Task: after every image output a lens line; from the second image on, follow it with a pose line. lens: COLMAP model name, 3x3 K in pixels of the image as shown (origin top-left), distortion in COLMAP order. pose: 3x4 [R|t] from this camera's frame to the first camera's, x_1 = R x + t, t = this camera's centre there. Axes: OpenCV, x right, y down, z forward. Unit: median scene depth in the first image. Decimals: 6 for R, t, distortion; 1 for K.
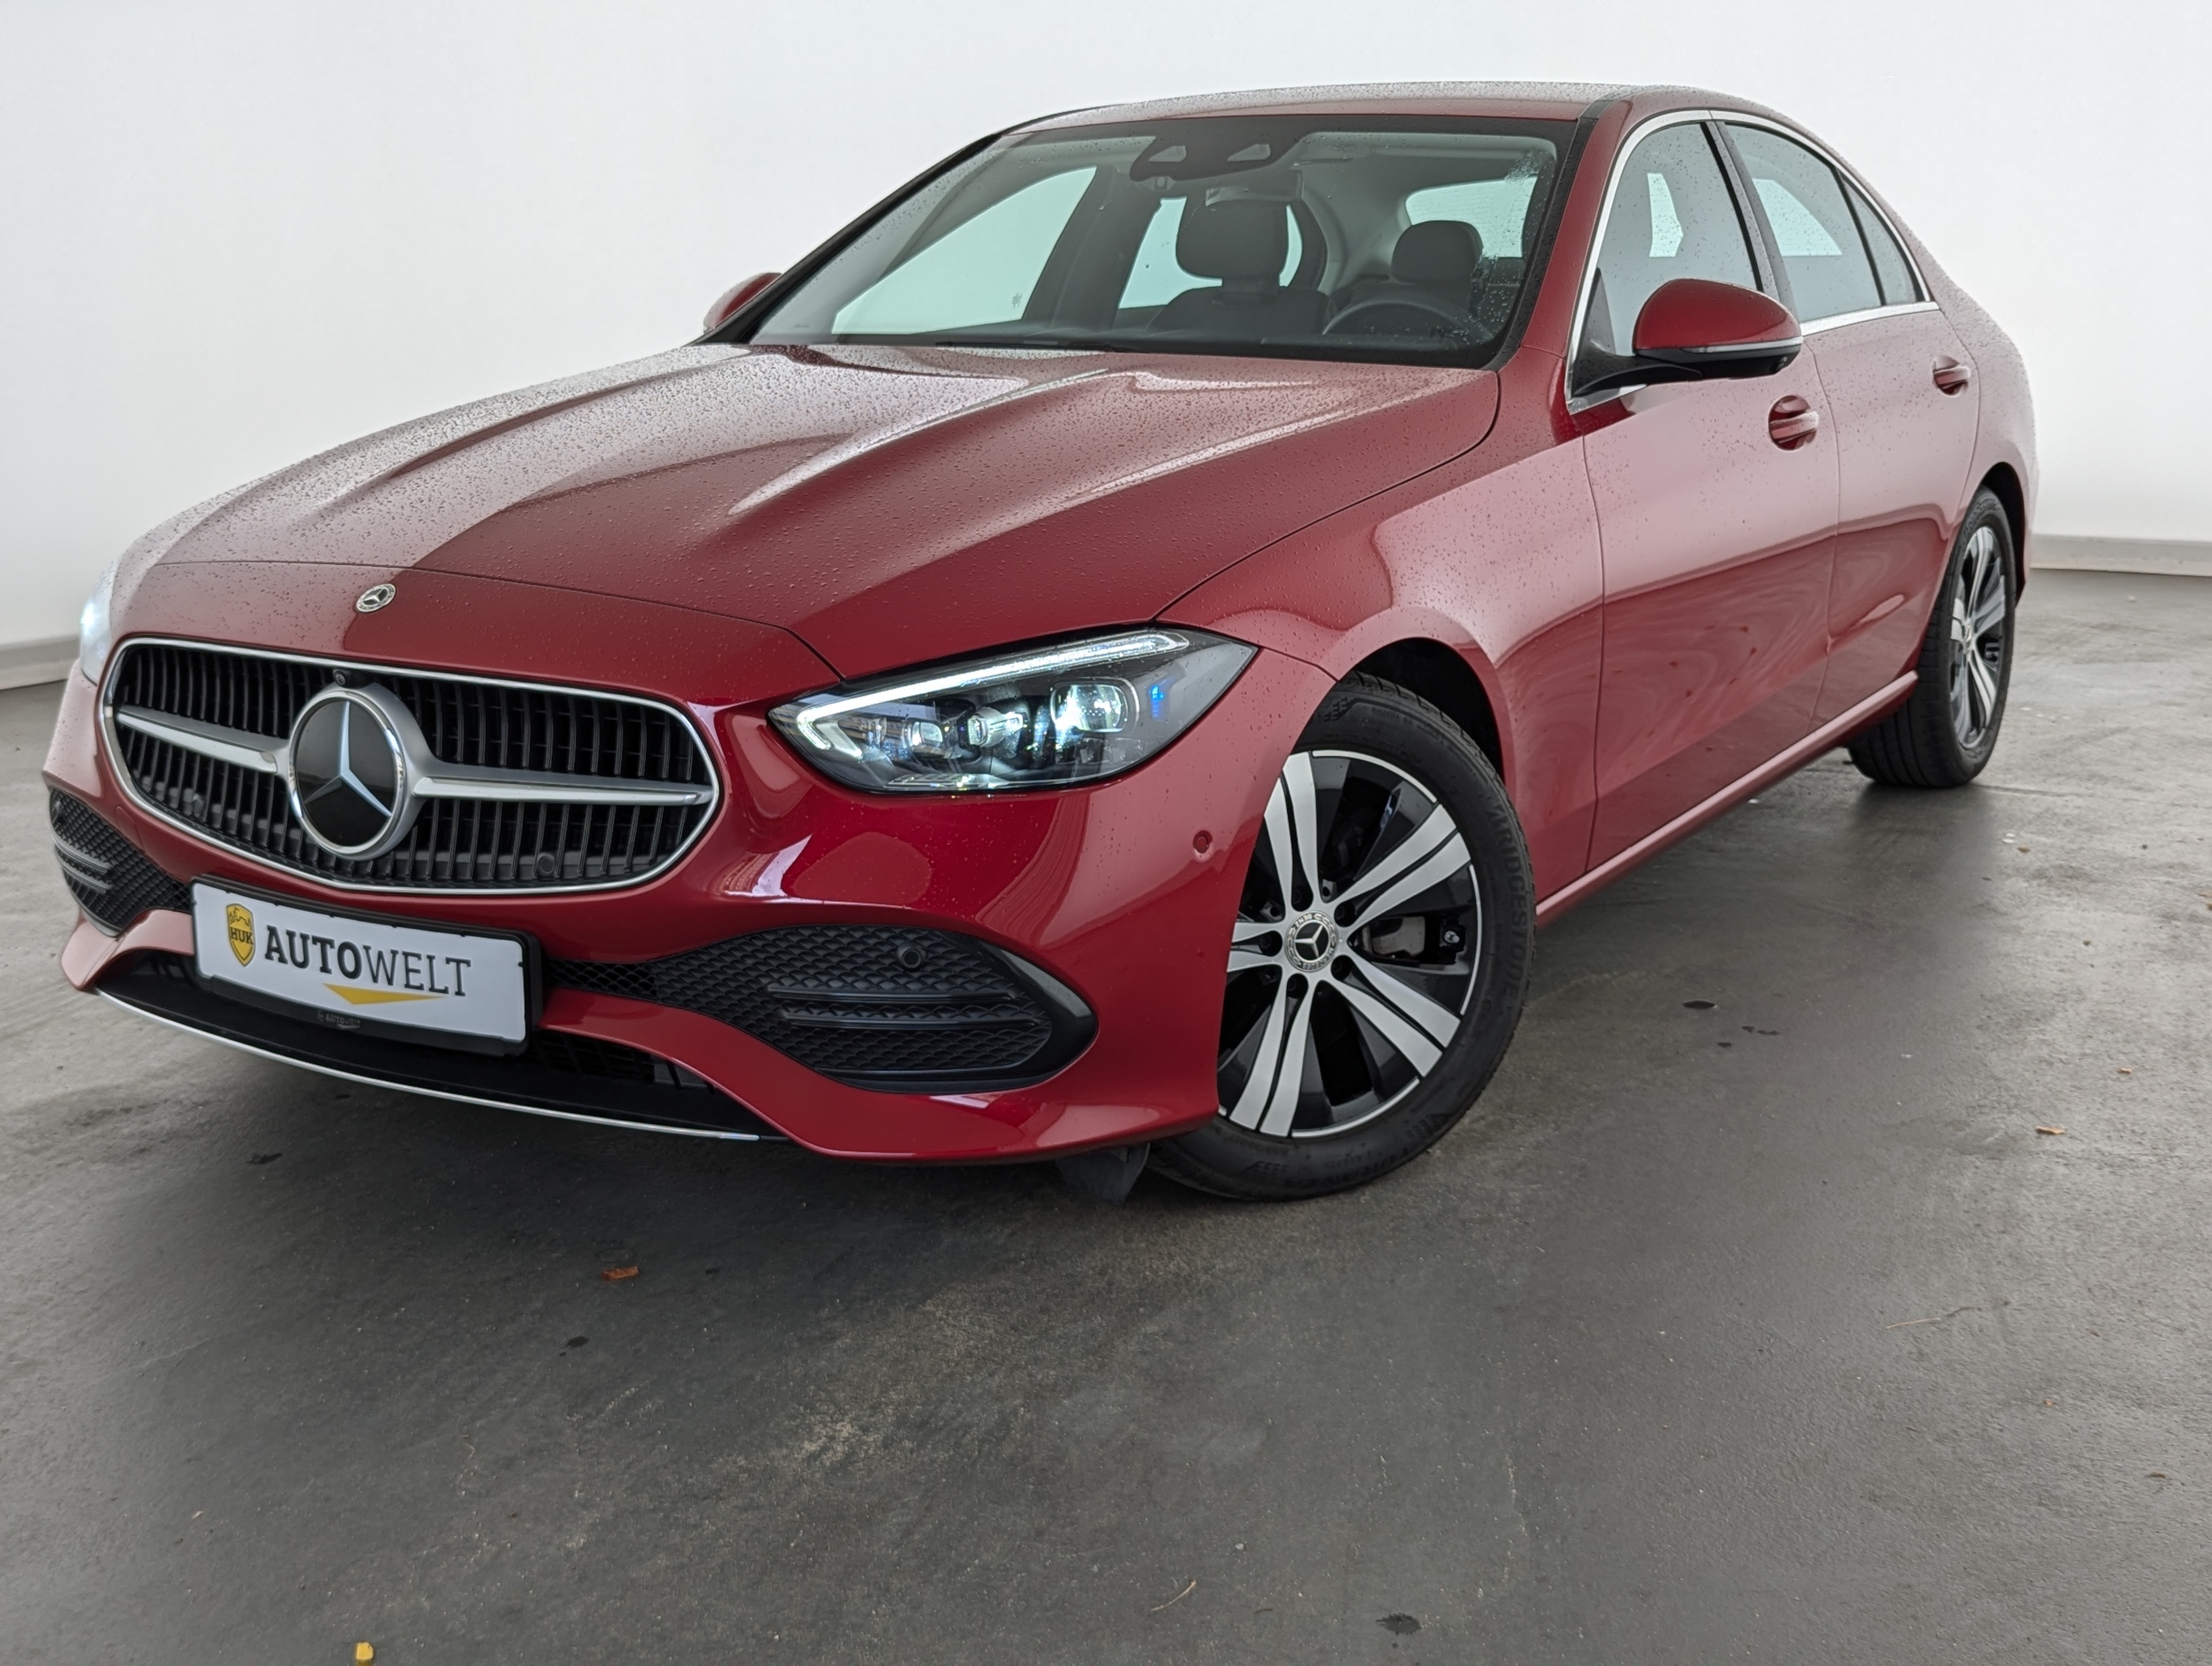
lens RADIAL K [[2653.8, 0, 1106.0], [0, 2653.8, 833.0], [0, 0, 1]] dist [0.146777, -0.377263]
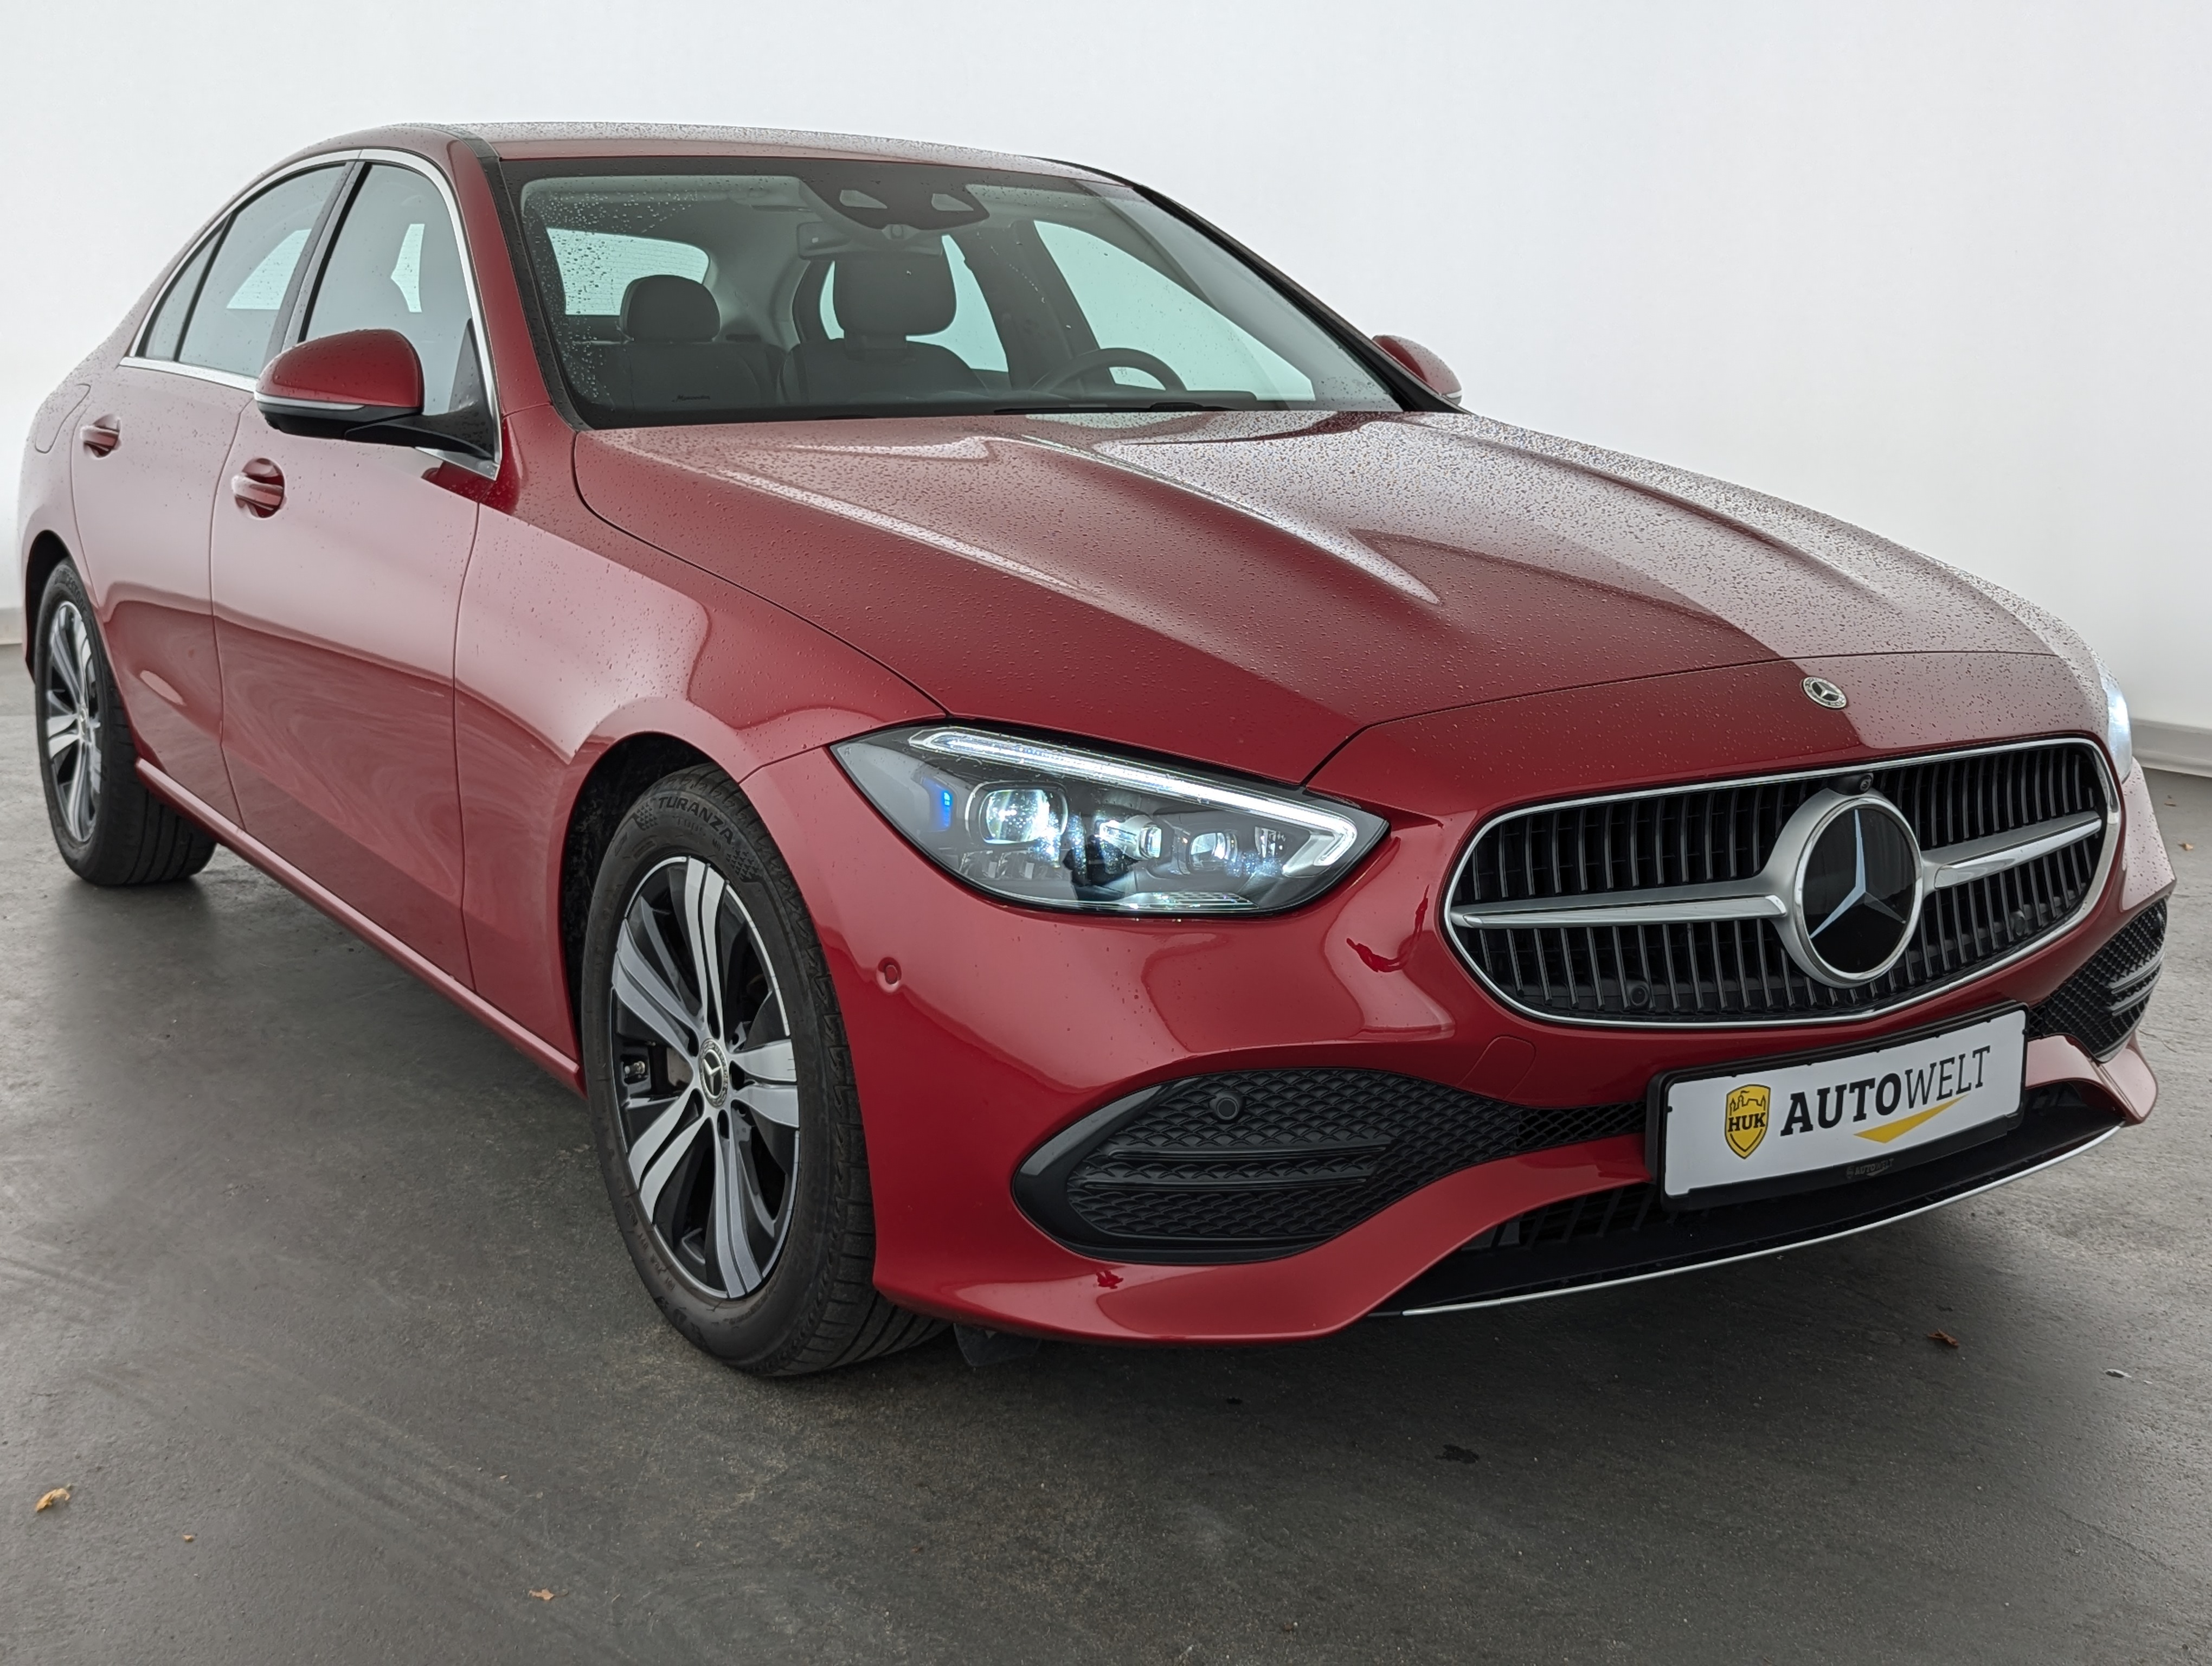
lens RADIAL K [[2653.8, 0, 1106.0], [0, 2653.8, 833.0], [0, 0, 1]] dist [0.146777, -0.377263]
pose [[0.399042, -0.174149, 0.900243, -1.178339], [0.192592, 0.975816, 0.103400, -0.180192], [-0.896479, 0.132119, 0.422931, 0.847726]]
